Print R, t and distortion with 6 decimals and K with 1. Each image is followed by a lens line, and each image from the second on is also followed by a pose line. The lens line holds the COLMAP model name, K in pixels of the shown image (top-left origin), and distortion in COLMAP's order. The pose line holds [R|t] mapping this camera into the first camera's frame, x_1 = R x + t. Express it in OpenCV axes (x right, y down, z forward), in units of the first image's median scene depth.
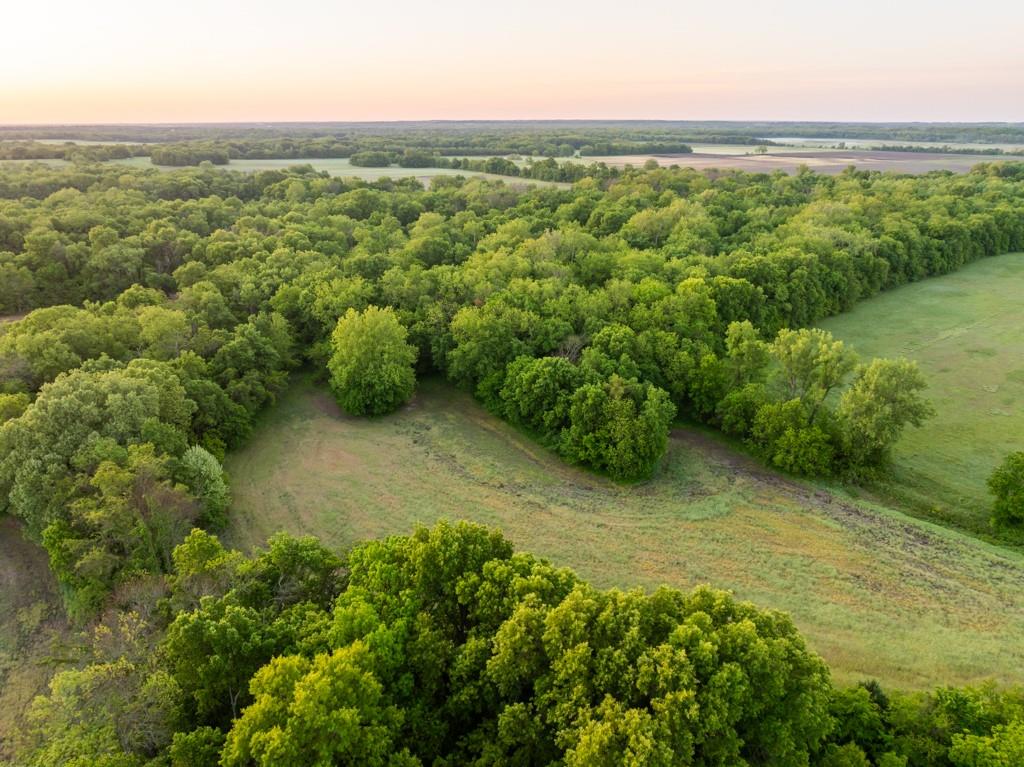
lens RADIAL K [[719.6, 0, 512.0], [0, 719.6, 383.5], [0, 0, 1]] dist [-0.030077, 0.004812]
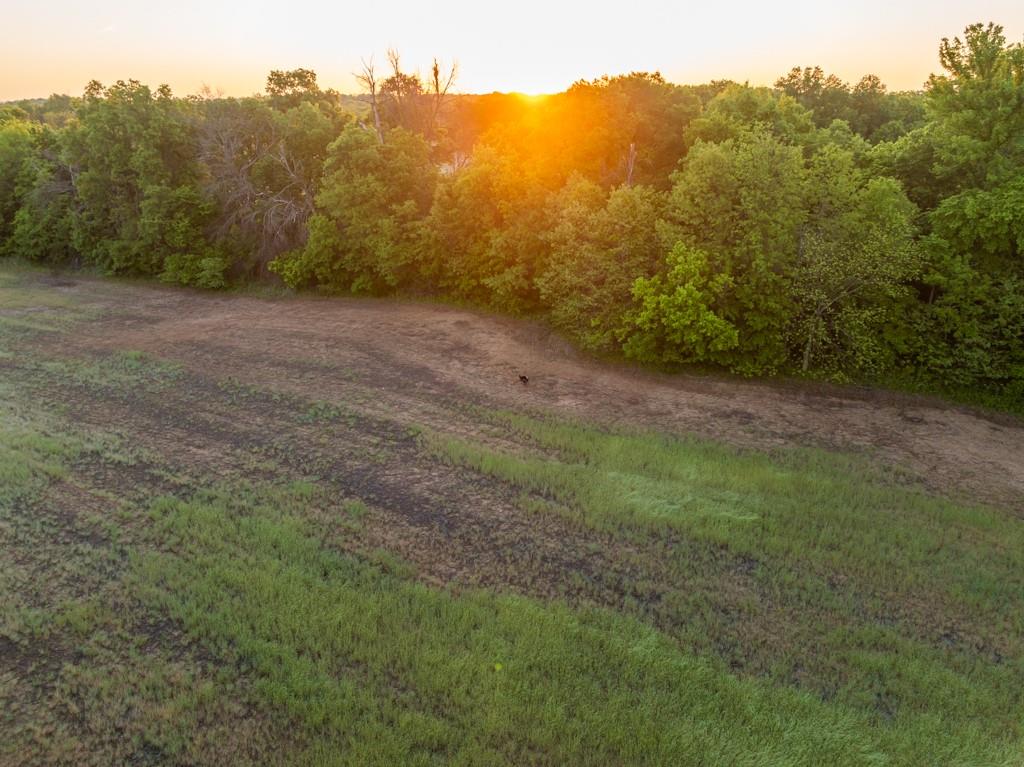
lens RADIAL K [[741.3, 0, 512.0], [0, 741.3, 383.5], [0, 0, 1]] dist [-0.046349, 0.010775]
pose [[0.485290, 0.307968, -0.818321, -0.536042], [-0.293670, 0.938957, 0.179213, -0.109927], [0.823560, 0.153346, 0.546107, 0.783340]]
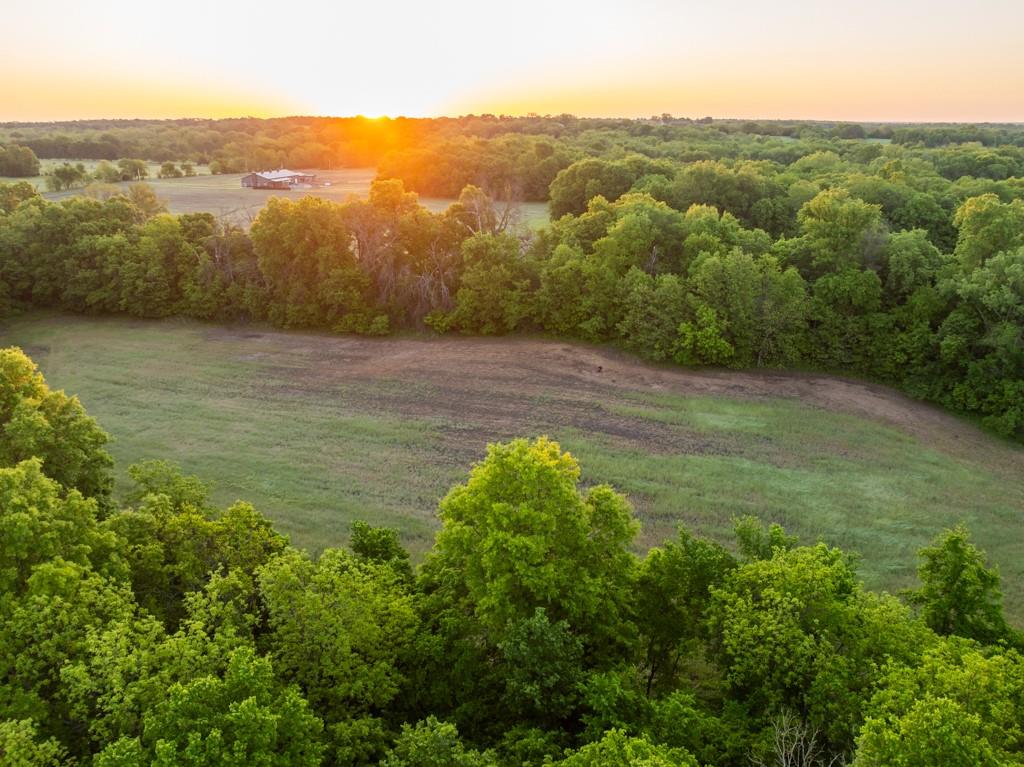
lens RADIAL K [[741.3, 0, 512.0], [0, 741.3, 383.5], [0, 0, 1]] dist [-0.046349, 0.010775]
pose [[0.645398, 0.257037, -0.719300, -0.446291], [-0.258290, 0.959650, 0.111171, -0.099433], [0.718852, 0.114038, 0.685746, 0.558439]]
